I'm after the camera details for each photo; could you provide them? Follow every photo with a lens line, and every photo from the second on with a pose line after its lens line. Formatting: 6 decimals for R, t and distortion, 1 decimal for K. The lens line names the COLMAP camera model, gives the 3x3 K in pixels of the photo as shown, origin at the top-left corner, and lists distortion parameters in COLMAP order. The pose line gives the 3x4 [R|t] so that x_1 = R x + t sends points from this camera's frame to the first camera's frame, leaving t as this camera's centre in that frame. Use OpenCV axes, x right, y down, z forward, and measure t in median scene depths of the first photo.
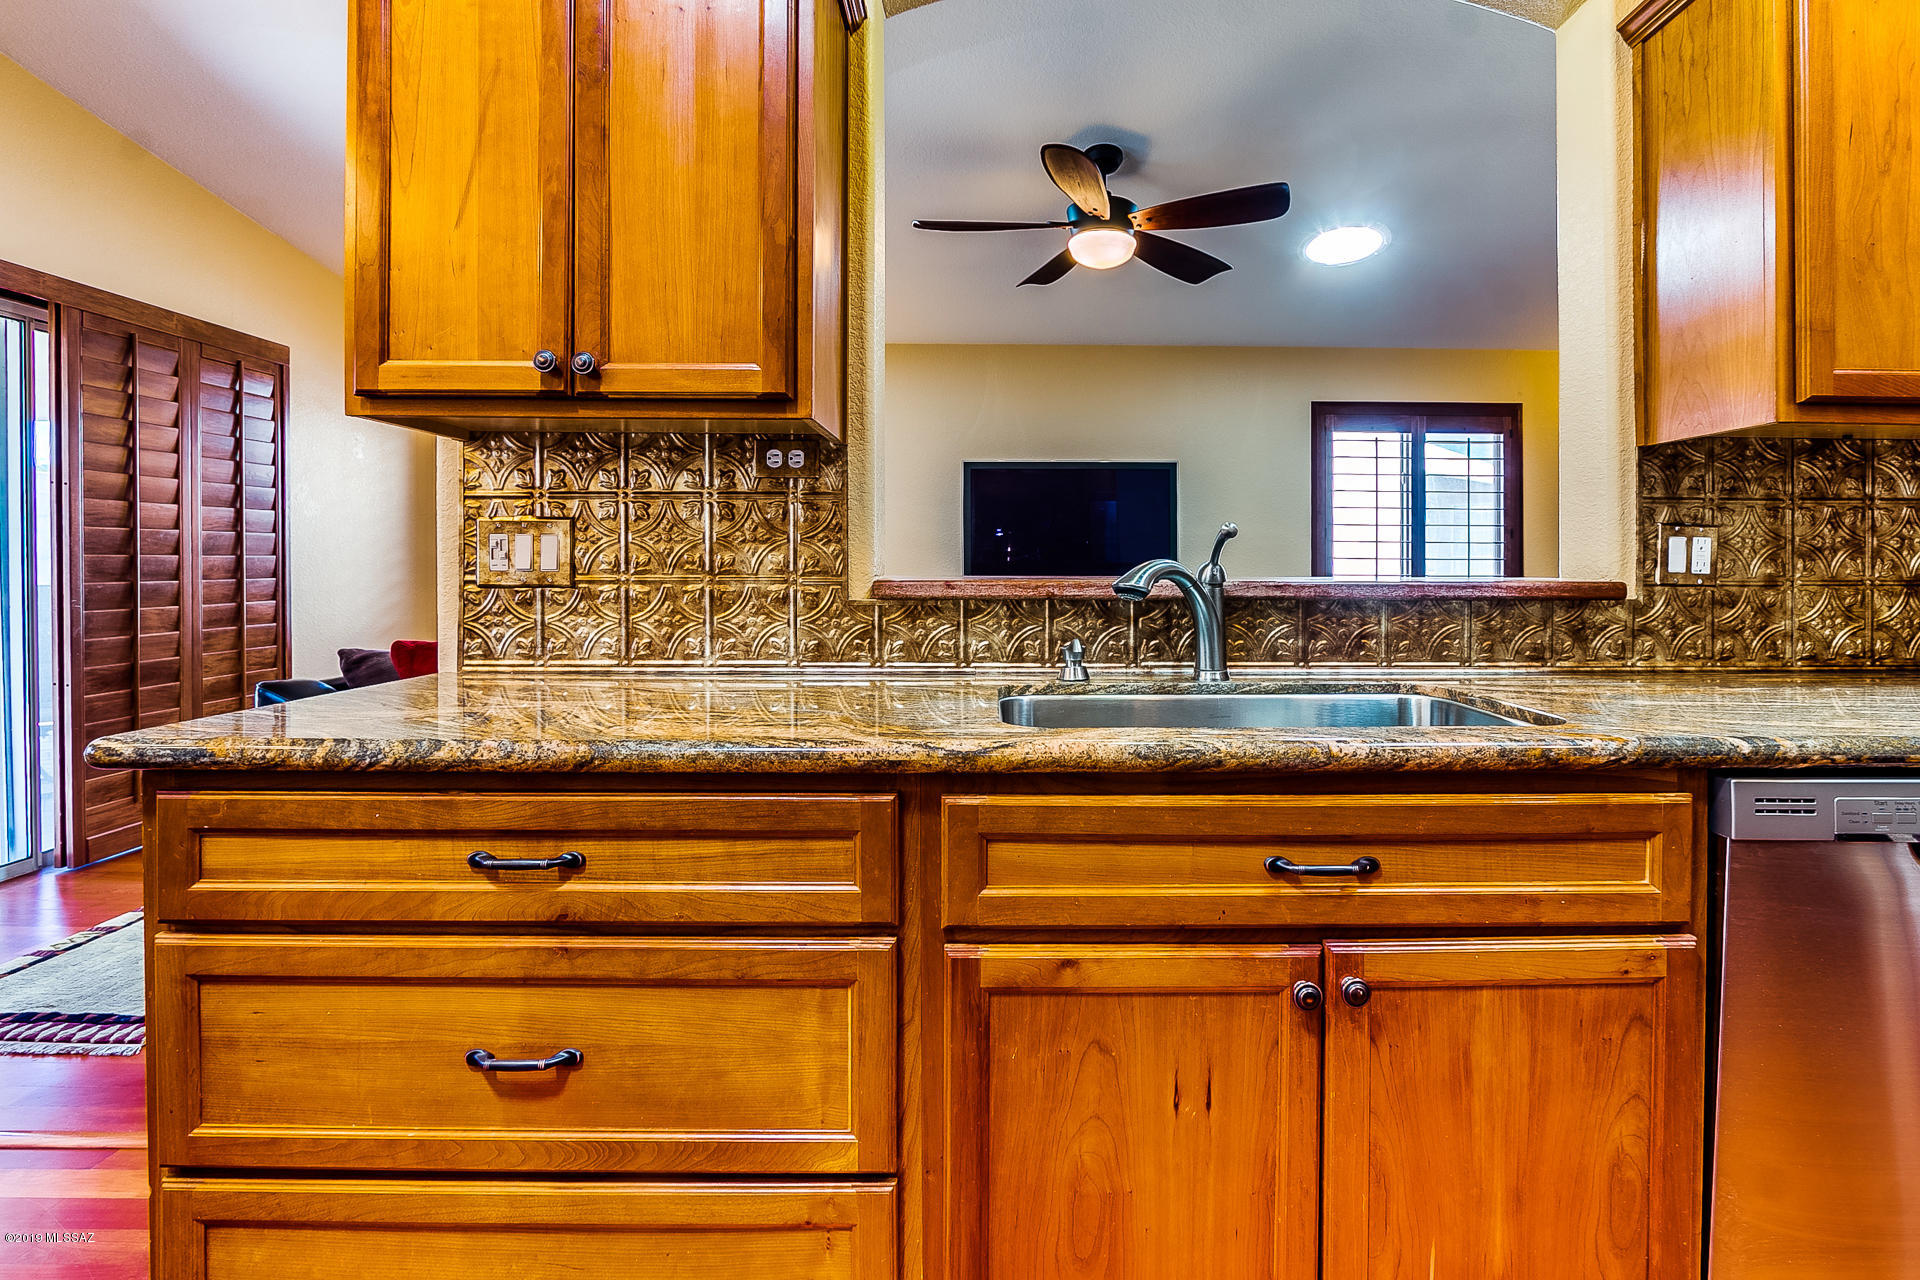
lens RADIAL K [[933.3, 0, 996.3], [0, 933.3, 565.4], [0, 0, 1]] dist [-0.025133, 0.006568]
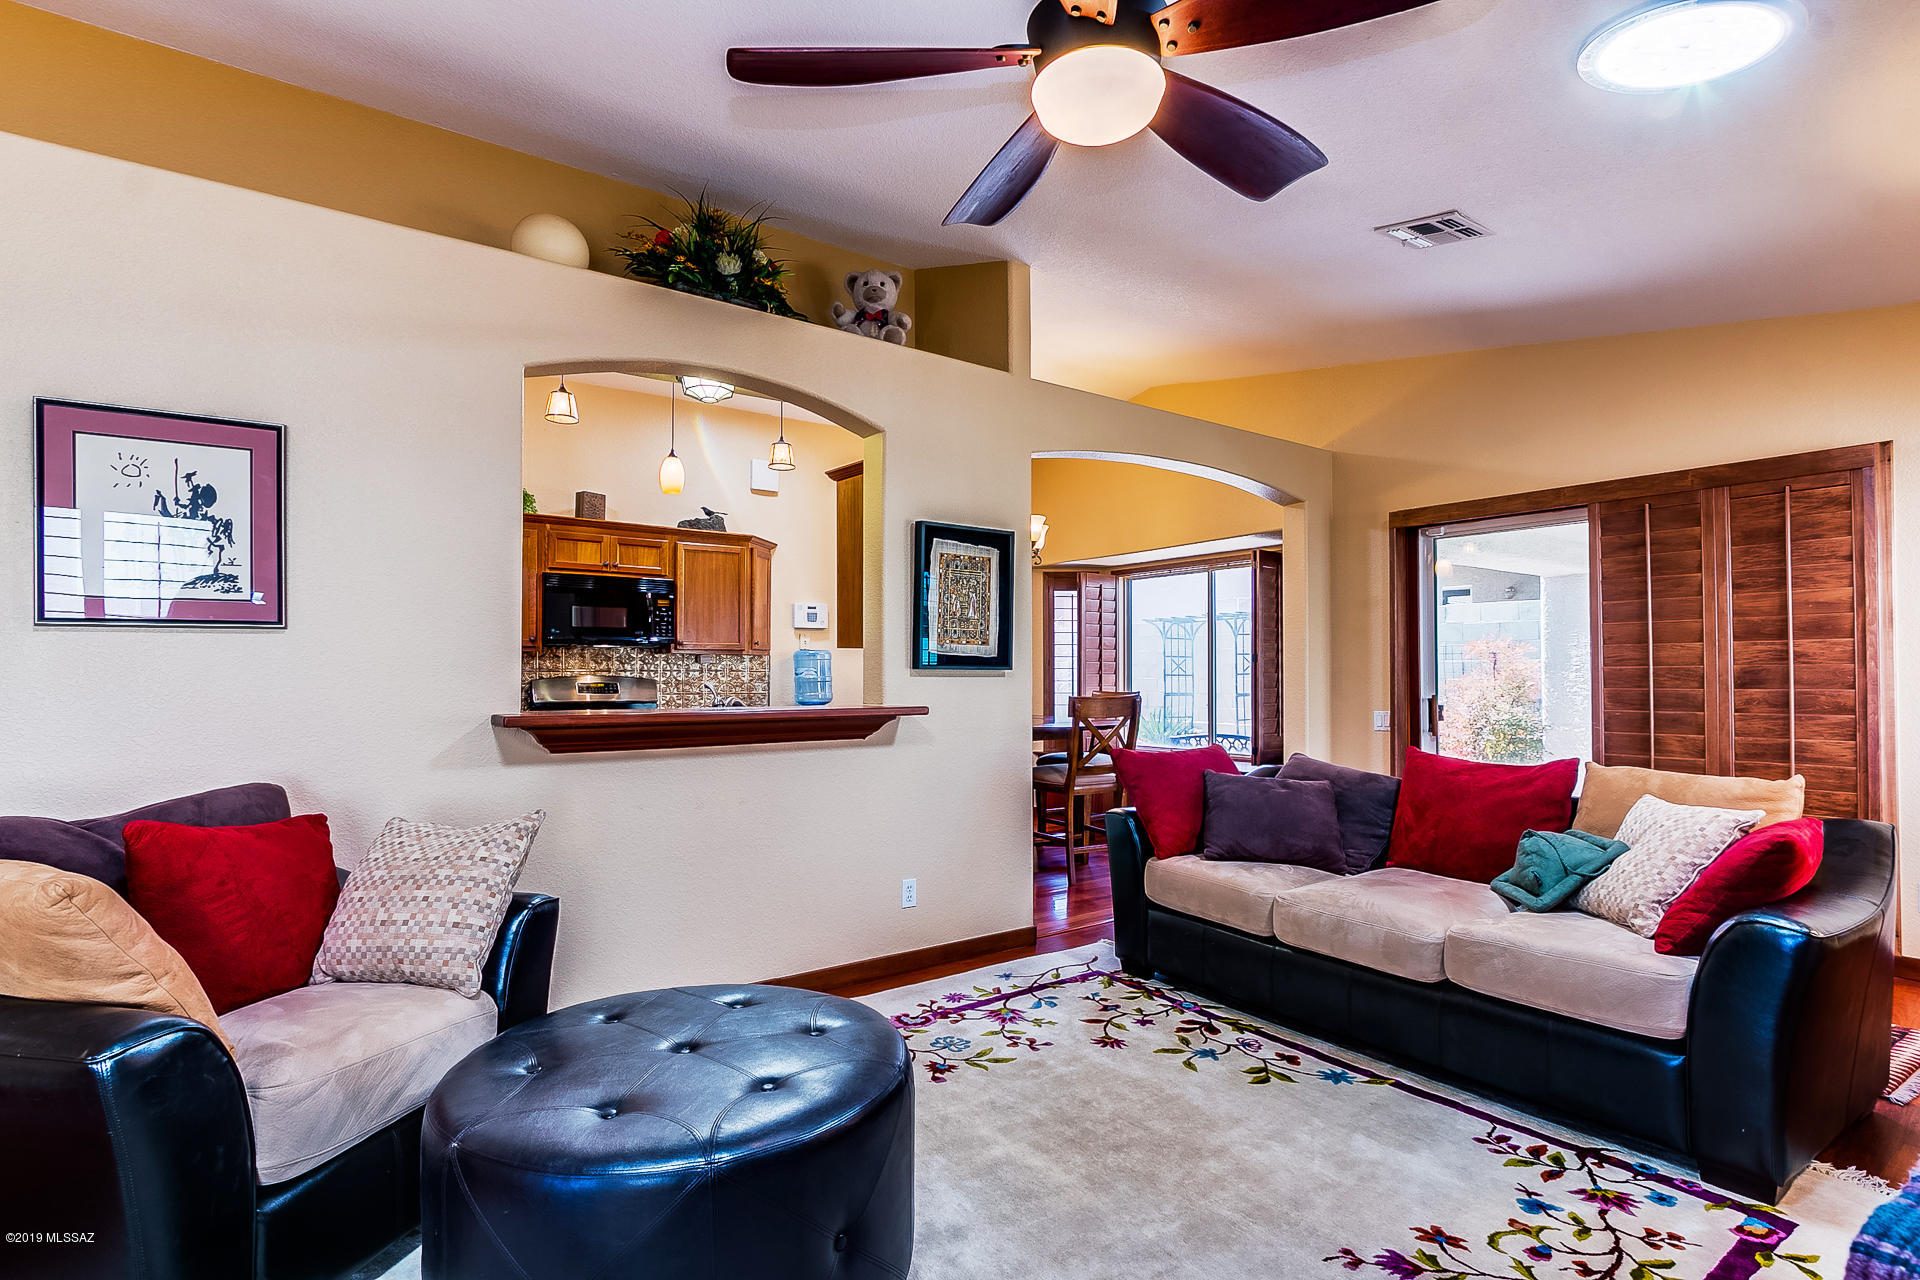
lens RADIAL K [[962.7, 0, 965.3], [0, 962.7, 650.4], [0, 0, 1]] dist [-0.018303, 0.003423]
pose [[-0.807932, -0.018497, -0.588985, 1.097334], [-0.002898, 0.999620, -0.027418, -0.056581], [0.589268, -0.020445, -0.807679, 3.147724]]
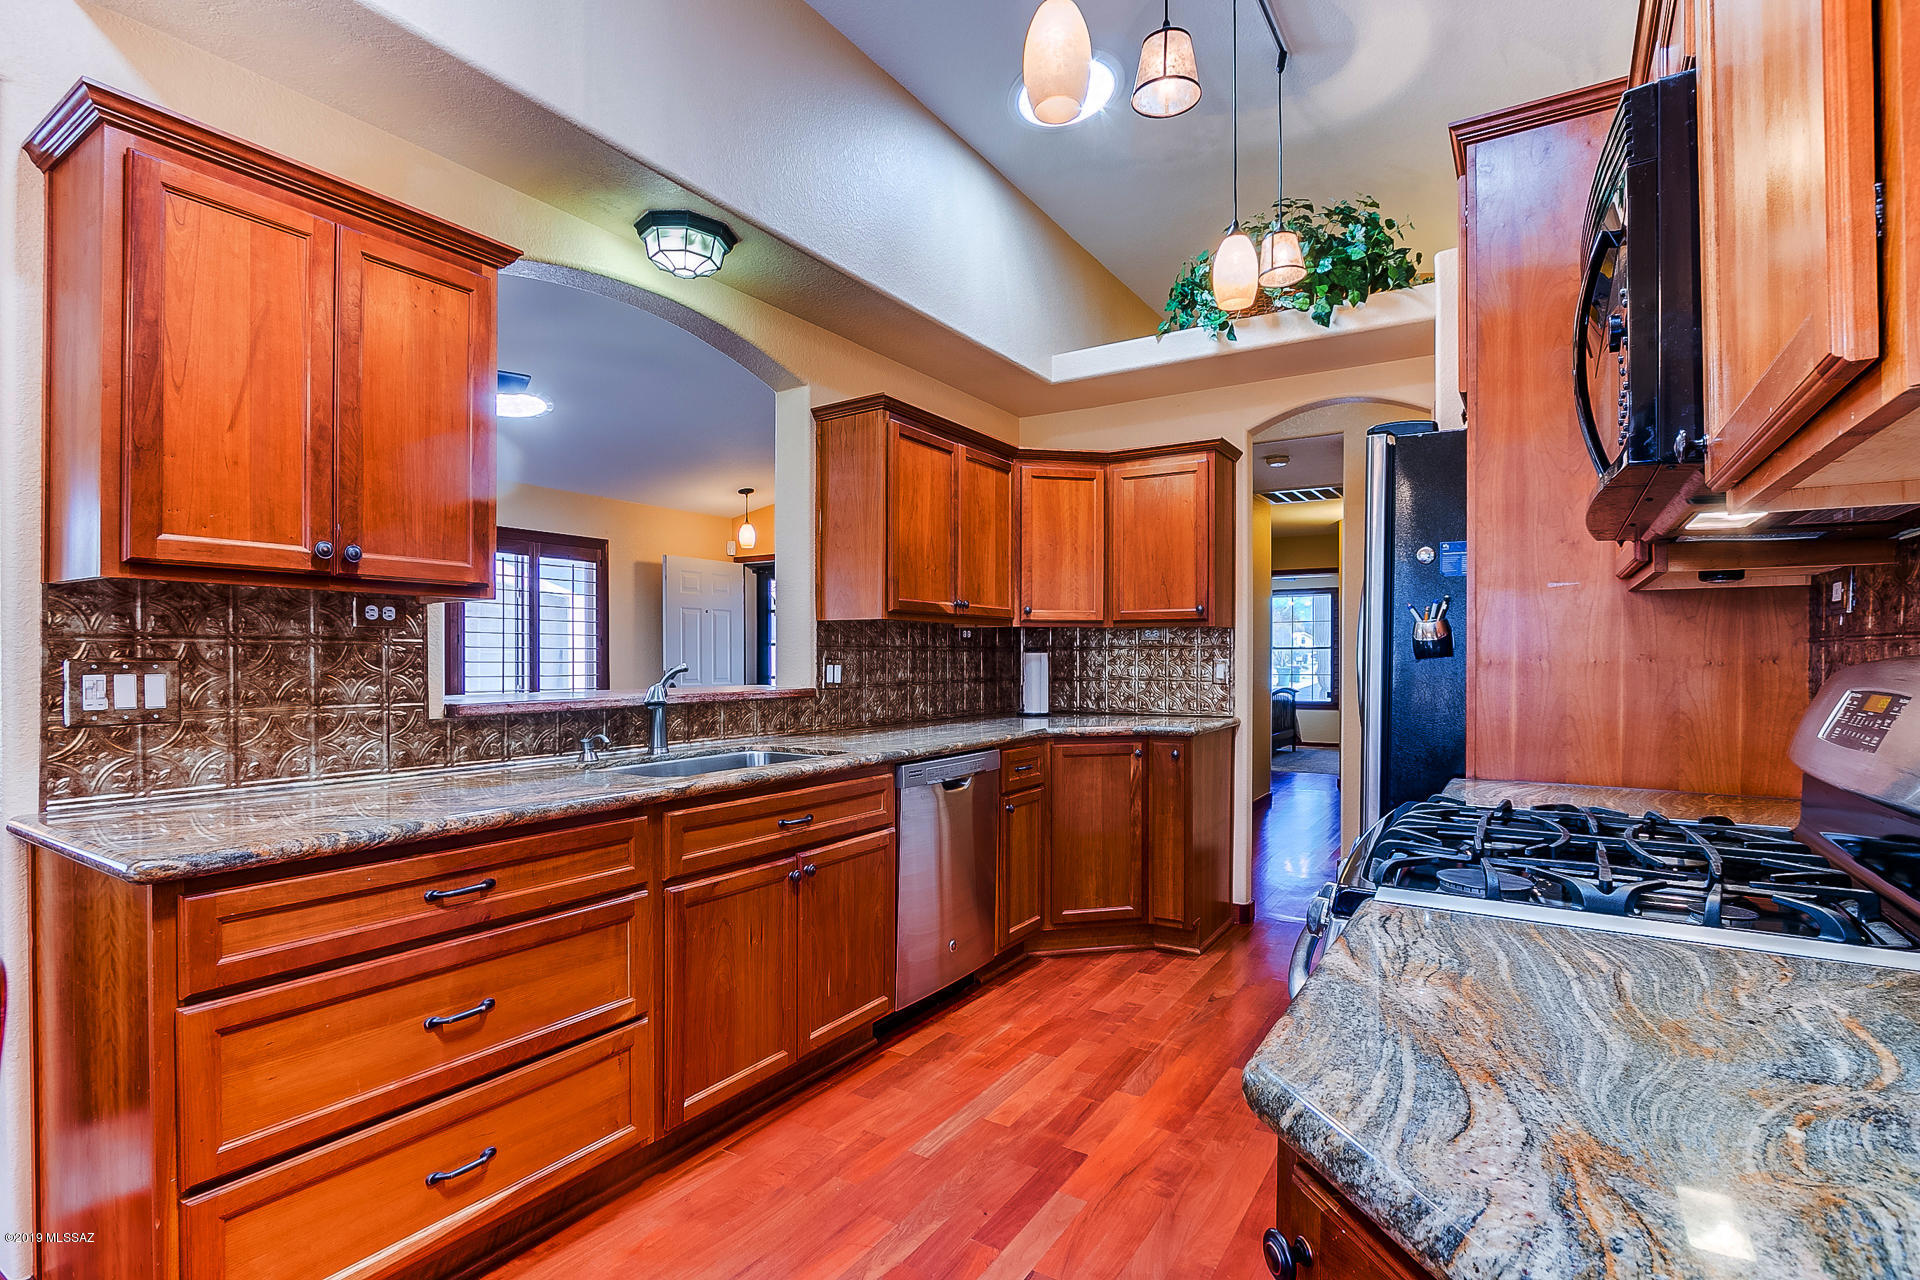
lens RADIAL K [[933.3, 0, 950.9], [0, 933.3, 657.5], [0, 0, 1]] dist [-0.025133, 0.006568]
pose [[0.547275, -0.003200, 0.836947, -0.880493], [0.000194, 0.999993, 0.003697, -0.057758], [-0.836953, -0.001861, 0.547272, -0.375788]]
